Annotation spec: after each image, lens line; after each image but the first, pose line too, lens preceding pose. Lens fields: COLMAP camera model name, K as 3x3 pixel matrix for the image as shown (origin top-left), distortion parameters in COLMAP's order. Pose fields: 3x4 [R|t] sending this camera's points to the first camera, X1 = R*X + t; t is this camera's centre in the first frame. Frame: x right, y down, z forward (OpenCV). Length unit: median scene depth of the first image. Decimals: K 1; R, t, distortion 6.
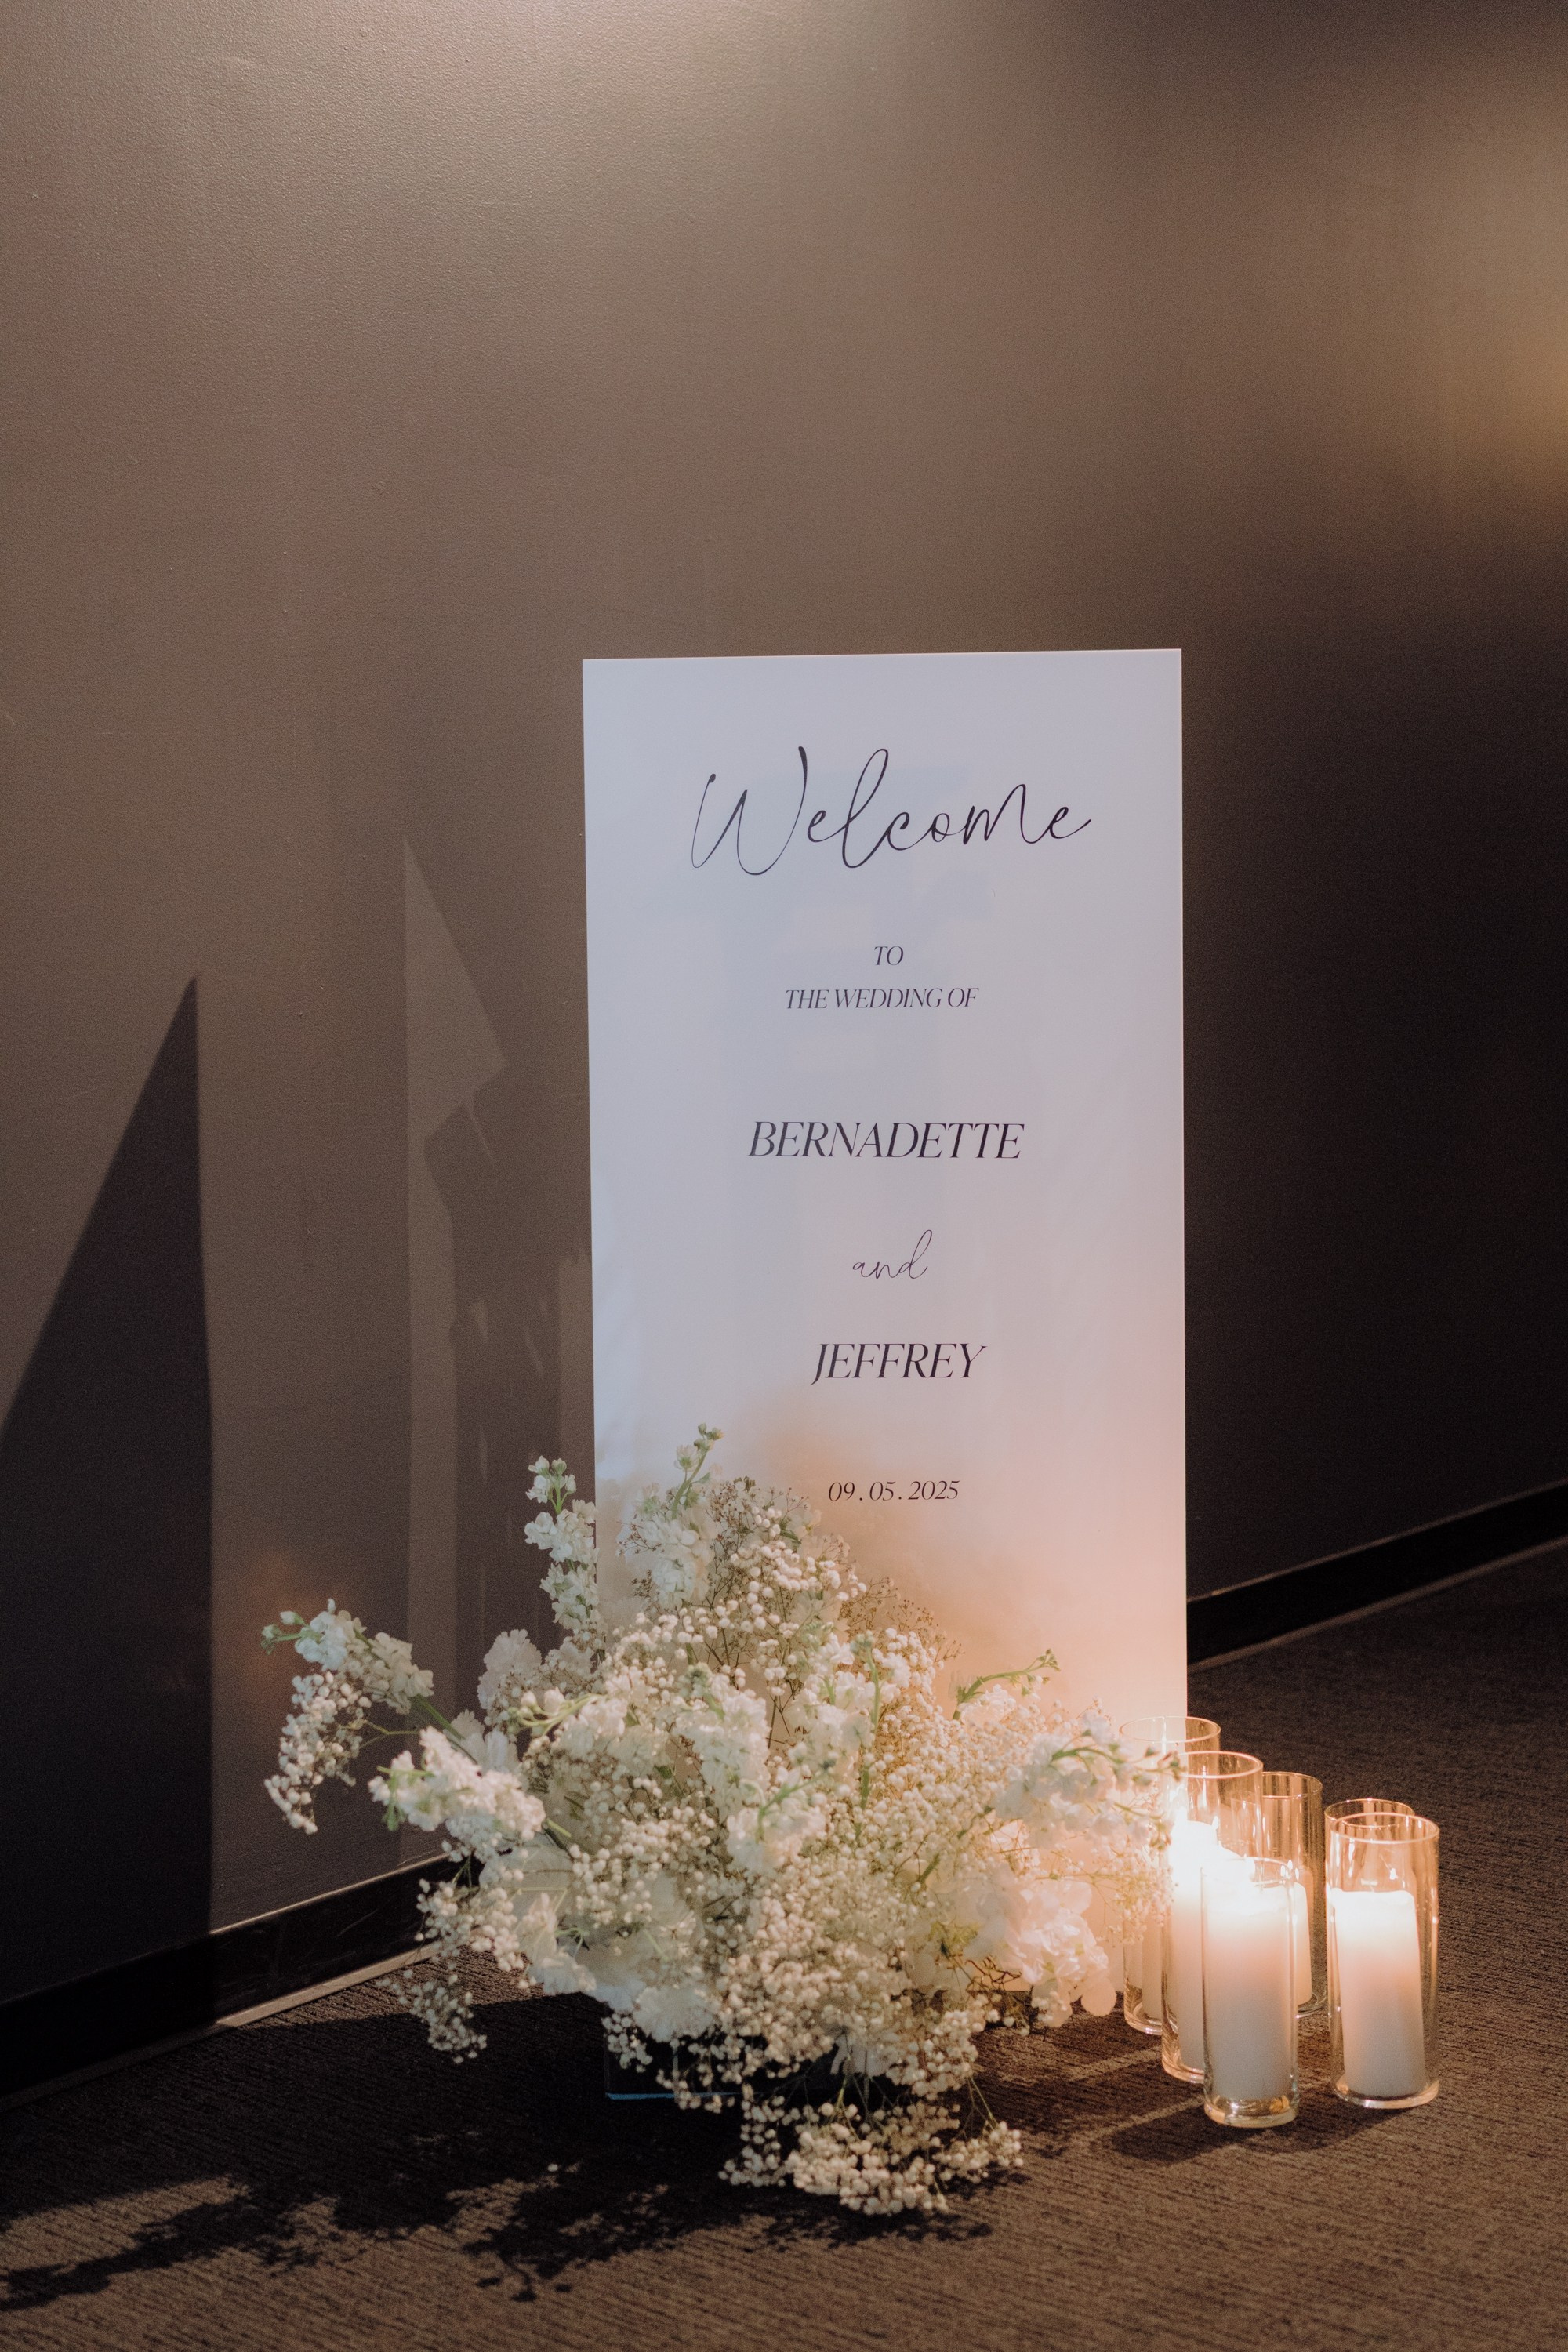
lens RADIAL K [[3352.0, 0, 782.9], [0, 3352.0, 1178.3], [0, 0, 1]] dist [0.004712, -0.065573]
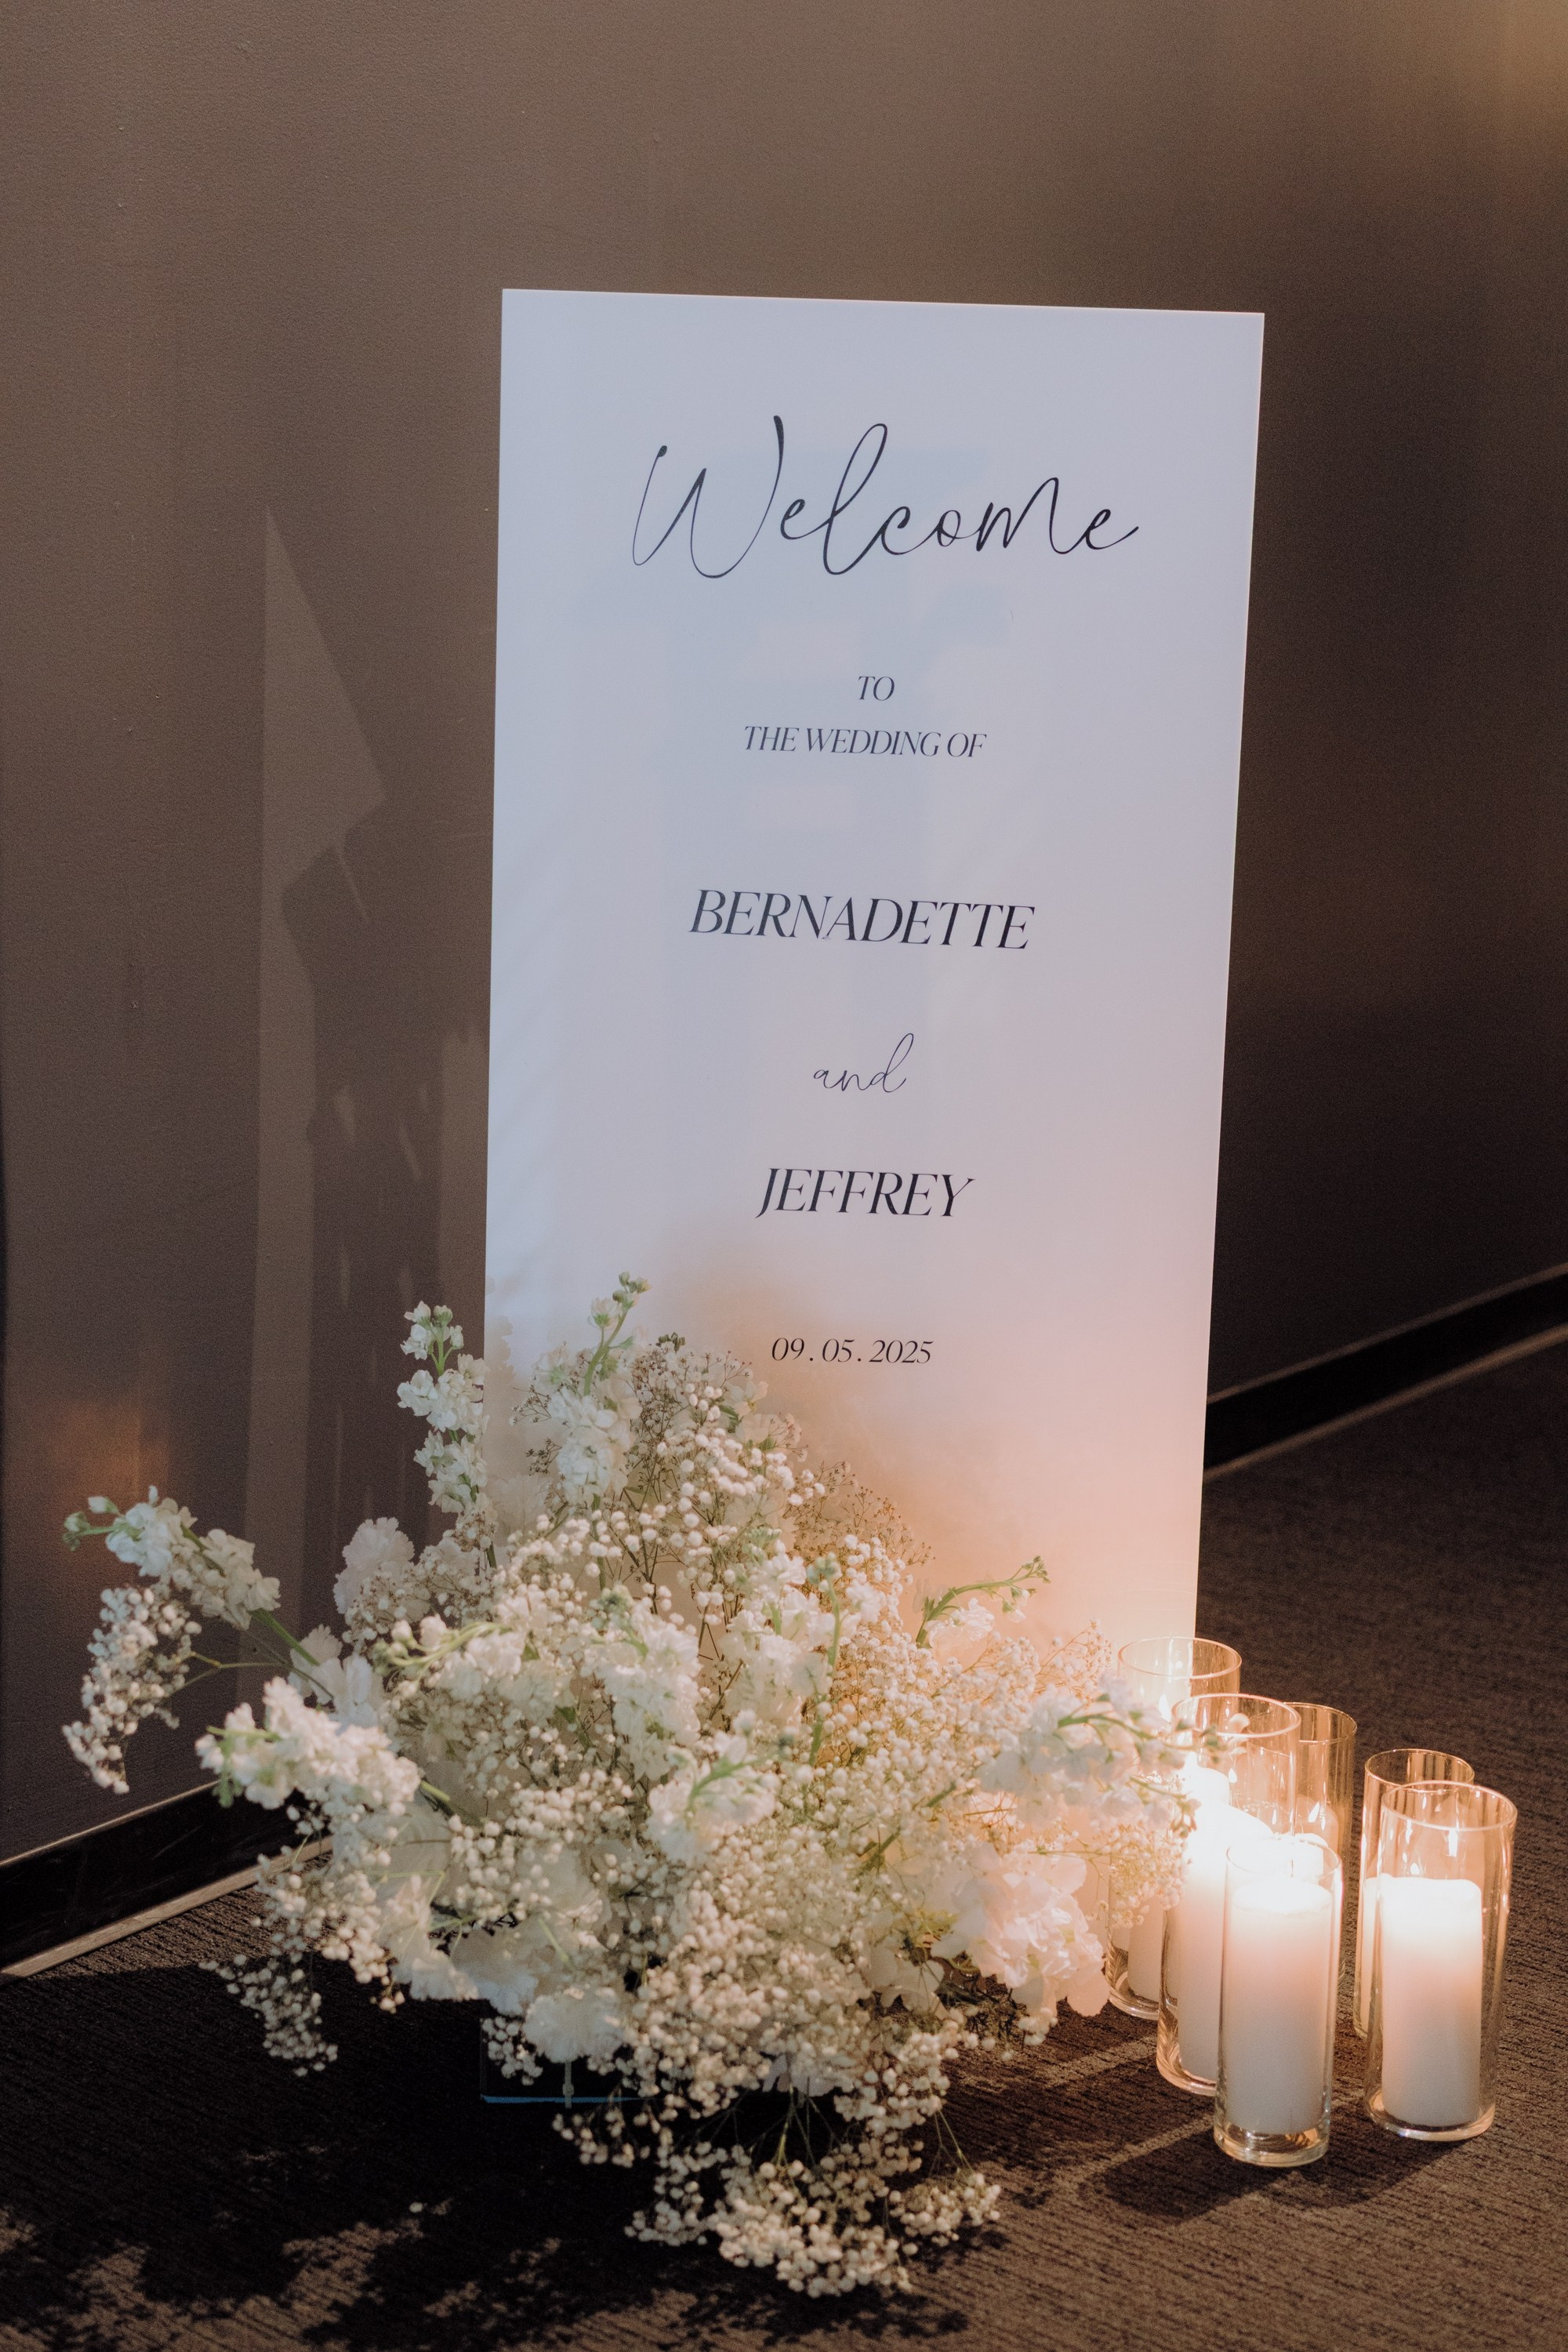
lens RADIAL K [[3352.0, 0, 782.9], [0, 3352.0, 1178.3], [0, 0, 1]] dist [0.004712, -0.065573]
pose [[0.998033, 0.035705, 0.051533, -0.029805], [-0.041024, 0.993505, 0.106138, -0.037444], [-0.047409, -0.108043, 0.993015, 0.215347]]
